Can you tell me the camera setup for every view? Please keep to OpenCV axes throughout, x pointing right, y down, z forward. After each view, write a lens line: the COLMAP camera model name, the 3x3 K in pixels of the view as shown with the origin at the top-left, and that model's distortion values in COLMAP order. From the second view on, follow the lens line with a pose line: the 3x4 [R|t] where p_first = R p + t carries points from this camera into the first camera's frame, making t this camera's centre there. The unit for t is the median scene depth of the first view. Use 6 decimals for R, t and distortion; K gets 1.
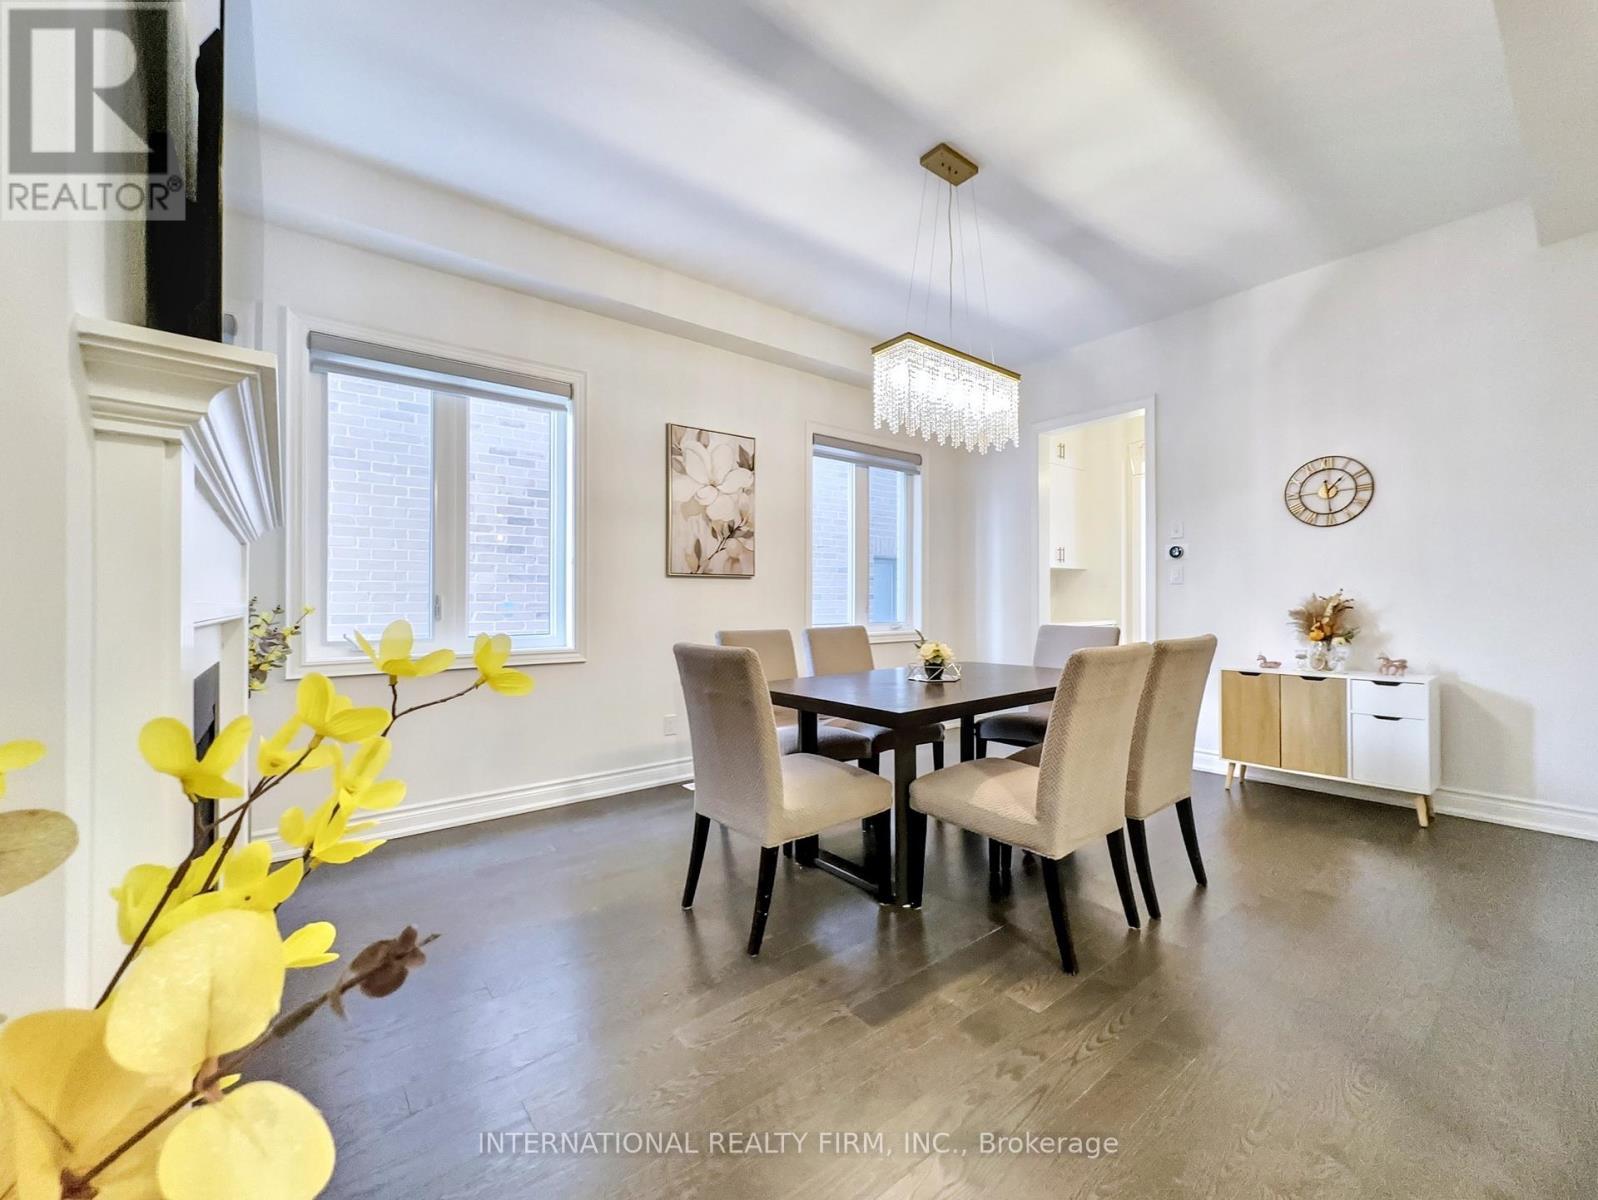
lens RADIAL K [[643.2, 0, 799.0], [0, 643.2, 600.0], [0, 0, 1]] dist [0.000189, 0.000367]
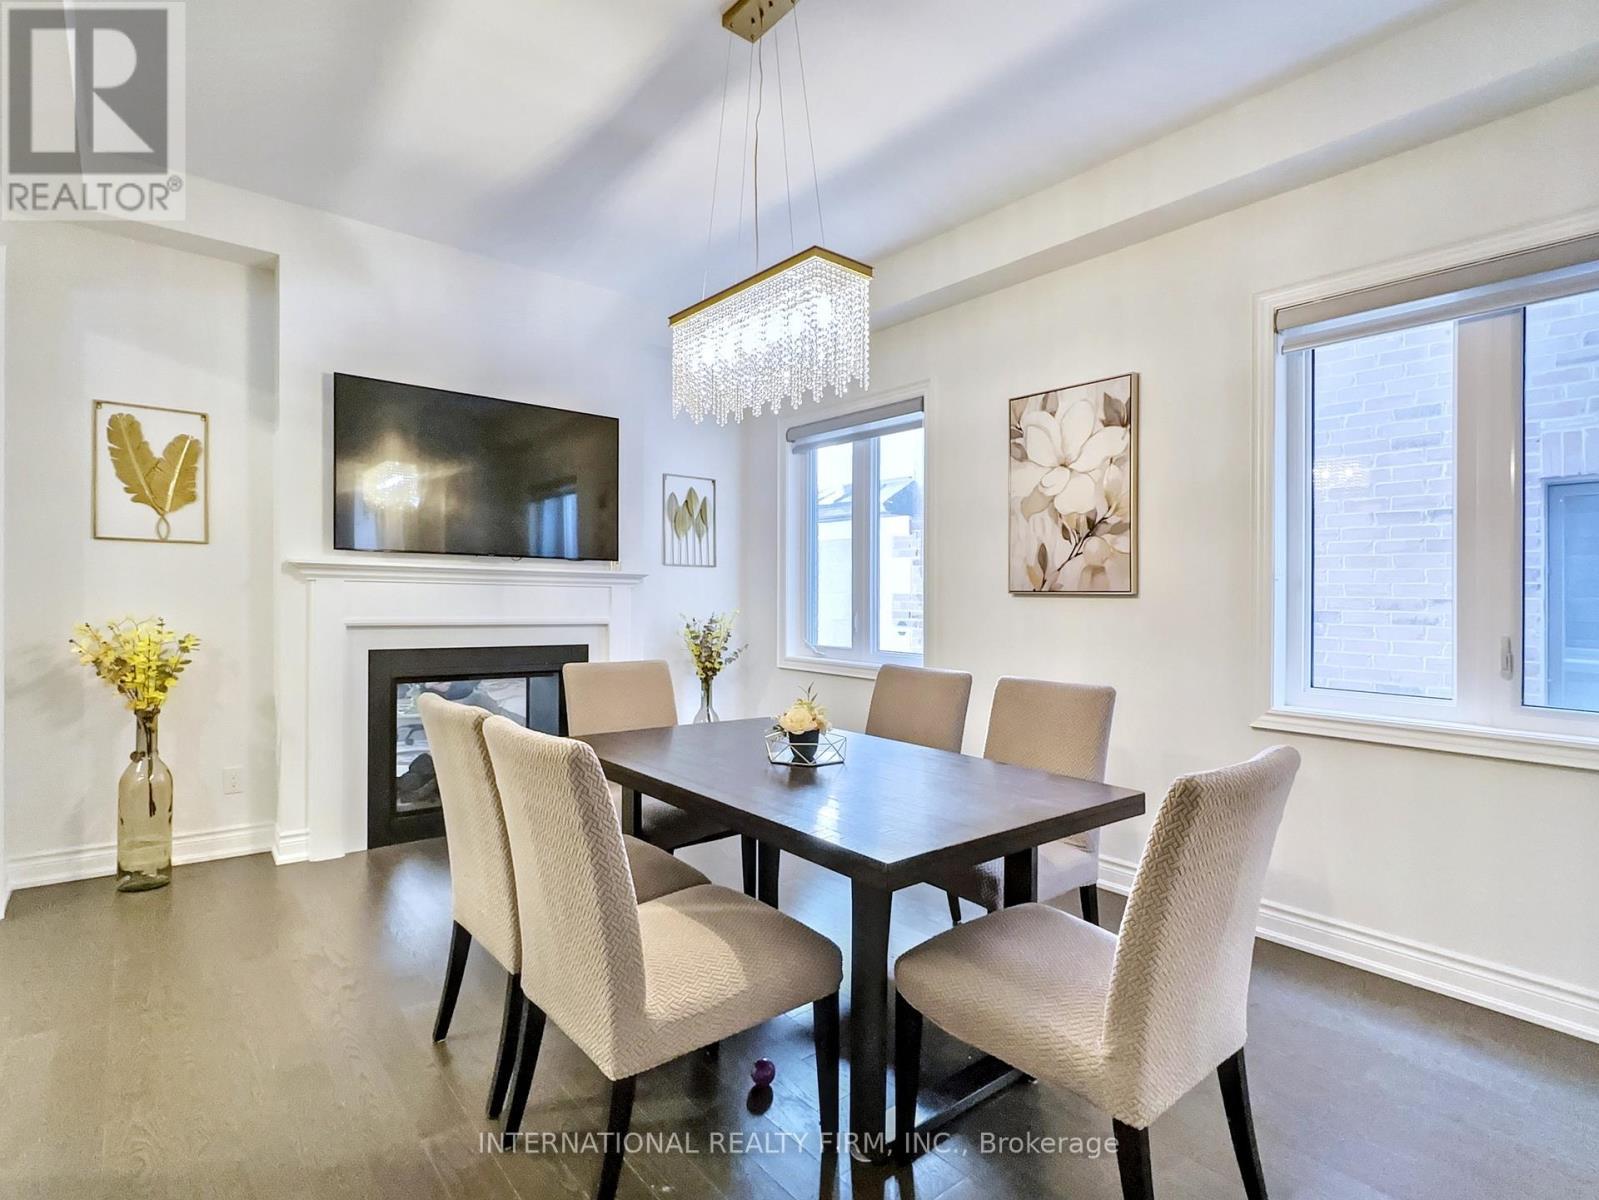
lens RADIAL K [[809.4, 0, 800.3], [0, 809.4, 611.7], [0, 0, 1]] dist [-0.001726, -0.001404]
pose [[0.022115, 0.019467, -0.999566, 0.746464], [-0.019487, 0.999629, 0.019037, -0.029179], [0.999566, 0.019057, 0.022486, 0.694365]]
